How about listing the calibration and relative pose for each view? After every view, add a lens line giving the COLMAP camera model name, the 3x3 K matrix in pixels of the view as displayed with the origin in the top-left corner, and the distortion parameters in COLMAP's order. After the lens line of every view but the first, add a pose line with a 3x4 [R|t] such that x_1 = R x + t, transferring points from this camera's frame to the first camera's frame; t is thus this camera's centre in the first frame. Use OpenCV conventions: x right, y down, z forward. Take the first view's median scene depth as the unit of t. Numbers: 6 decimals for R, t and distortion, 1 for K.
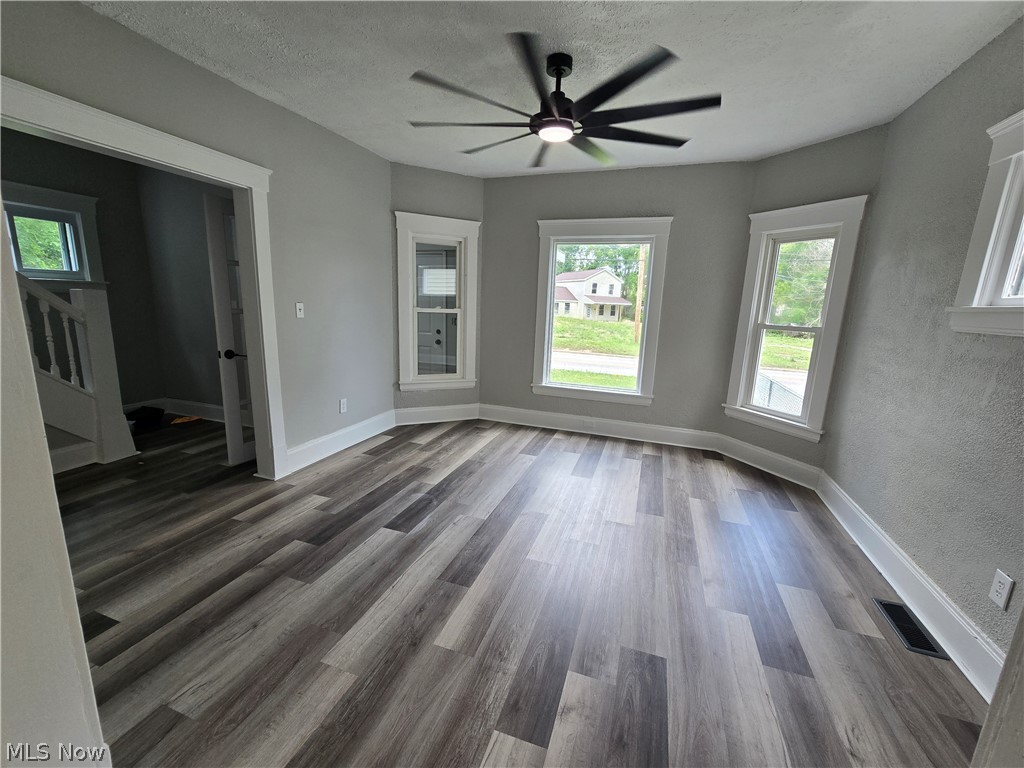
lens RADIAL K [[419.4, 0, 514.5], [0, 419.4, 387.8], [0, 0, 1]] dist [-0.003616, 0.000174]
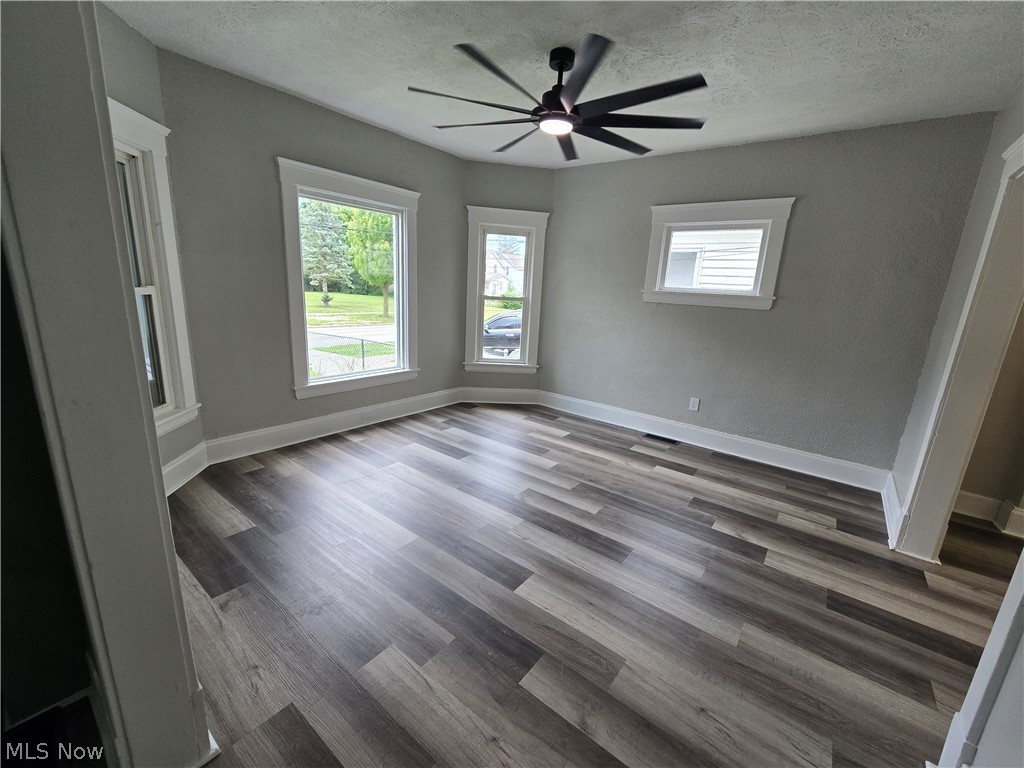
lens RADIAL K [[419.4, 0, 513.9], [0, 419.4, 386.3], [0, 0, 1]] dist [-0.003616, 0.000174]
pose [[0.319856, -0.239435, 0.916713, -0.700280], [0.146055, 0.968437, 0.201984, -0.141919], [-0.936141, 0.069285, 0.344731, 0.530998]]
